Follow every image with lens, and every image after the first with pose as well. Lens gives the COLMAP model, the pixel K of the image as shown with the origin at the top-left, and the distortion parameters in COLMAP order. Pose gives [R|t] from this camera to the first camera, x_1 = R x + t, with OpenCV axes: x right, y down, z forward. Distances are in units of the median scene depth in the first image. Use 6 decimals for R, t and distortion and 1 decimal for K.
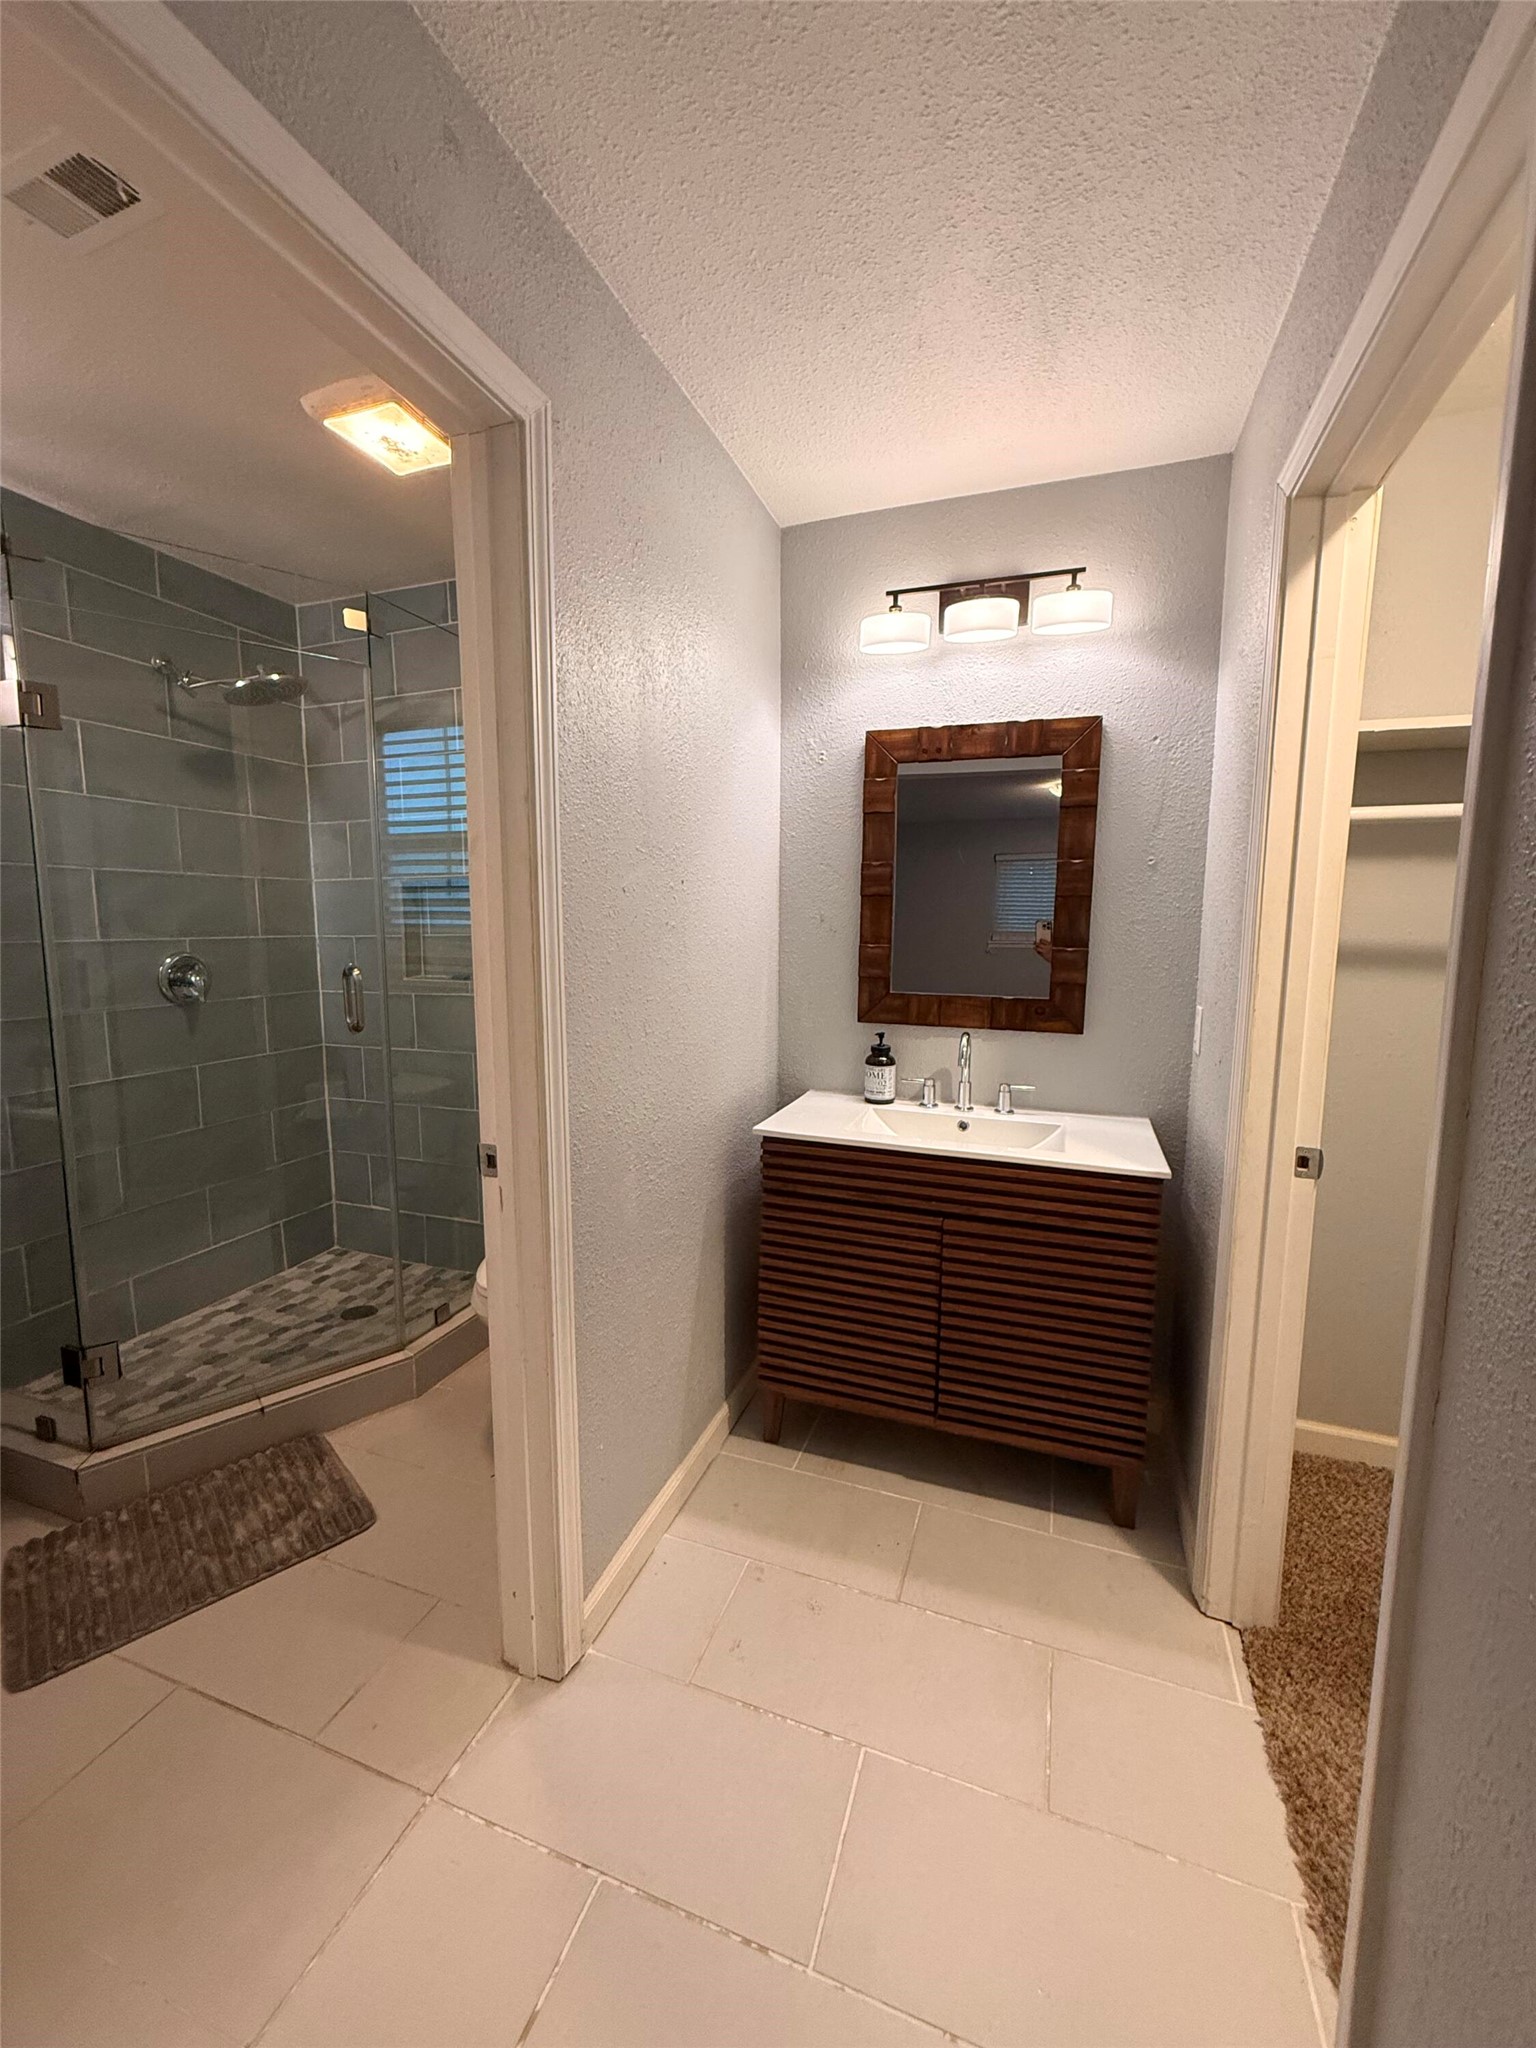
lens RADIAL K [[821.5, 0, 768.0], [0, 821.5, 1024.0], [0, 0, 1]] dist [-0.004641, -0.000036]
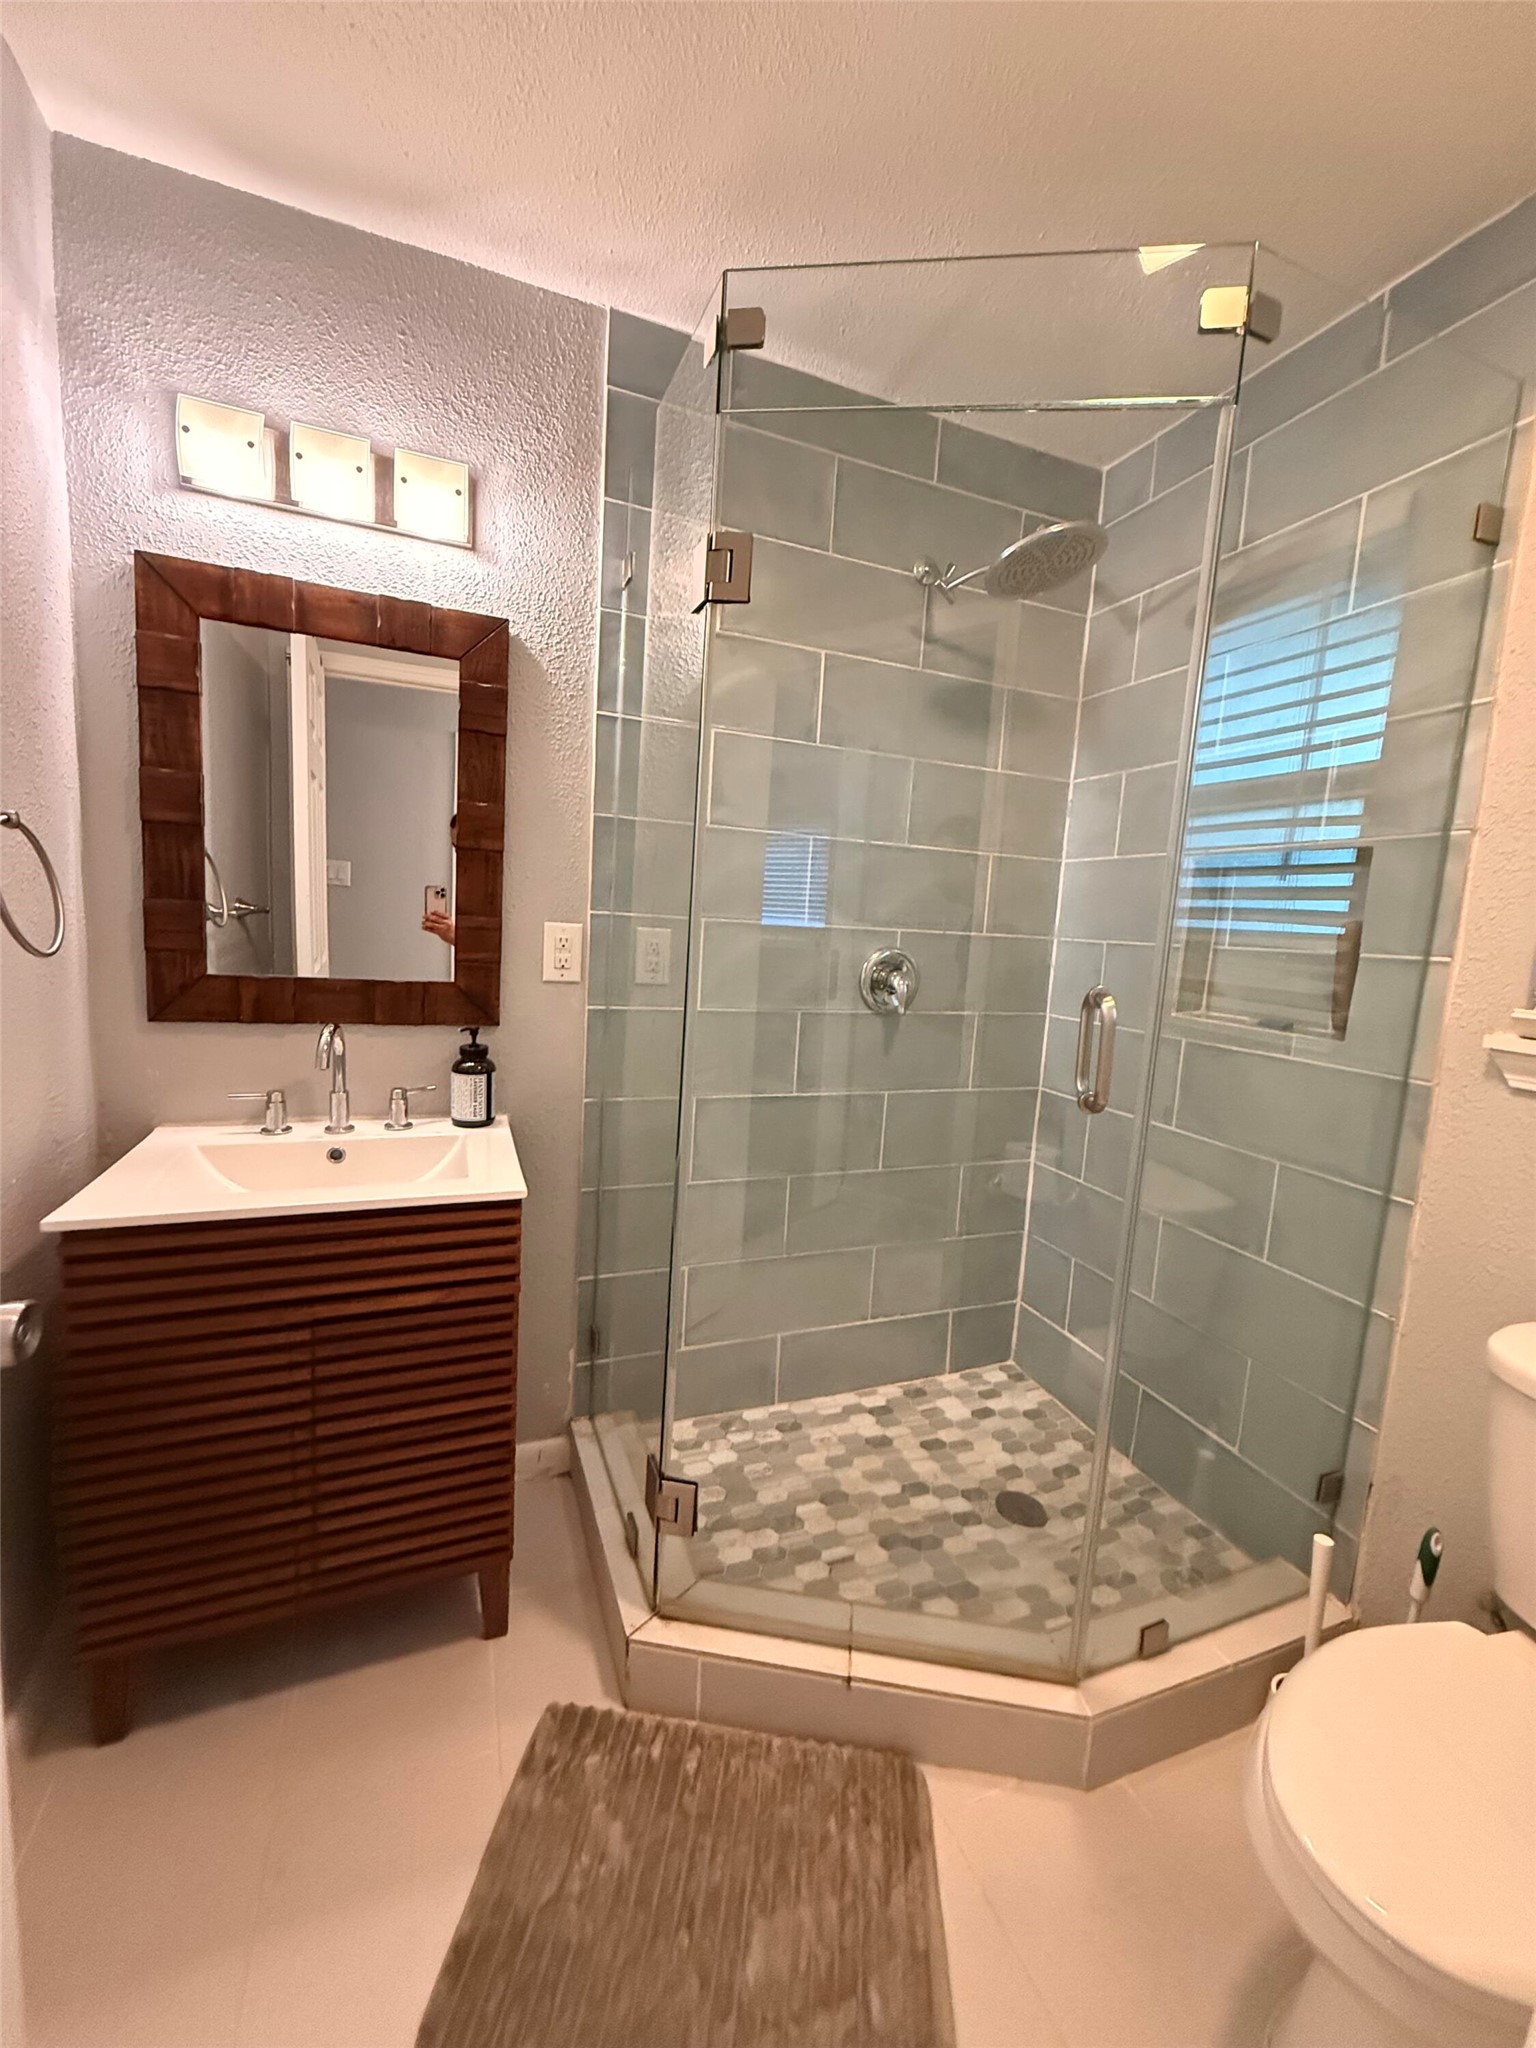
lens RADIAL K [[830.0, 0, 768.0], [0, 830.0, 1024.0], [0, 0, 1]] dist [-0.001961, 0.000123]
pose [[0.667327, 0.135835, -0.732272, -0.194443], [-0.145457, 0.988063, 0.050727, -0.036264], [0.730422, 0.072663, 0.679120, 0.361202]]
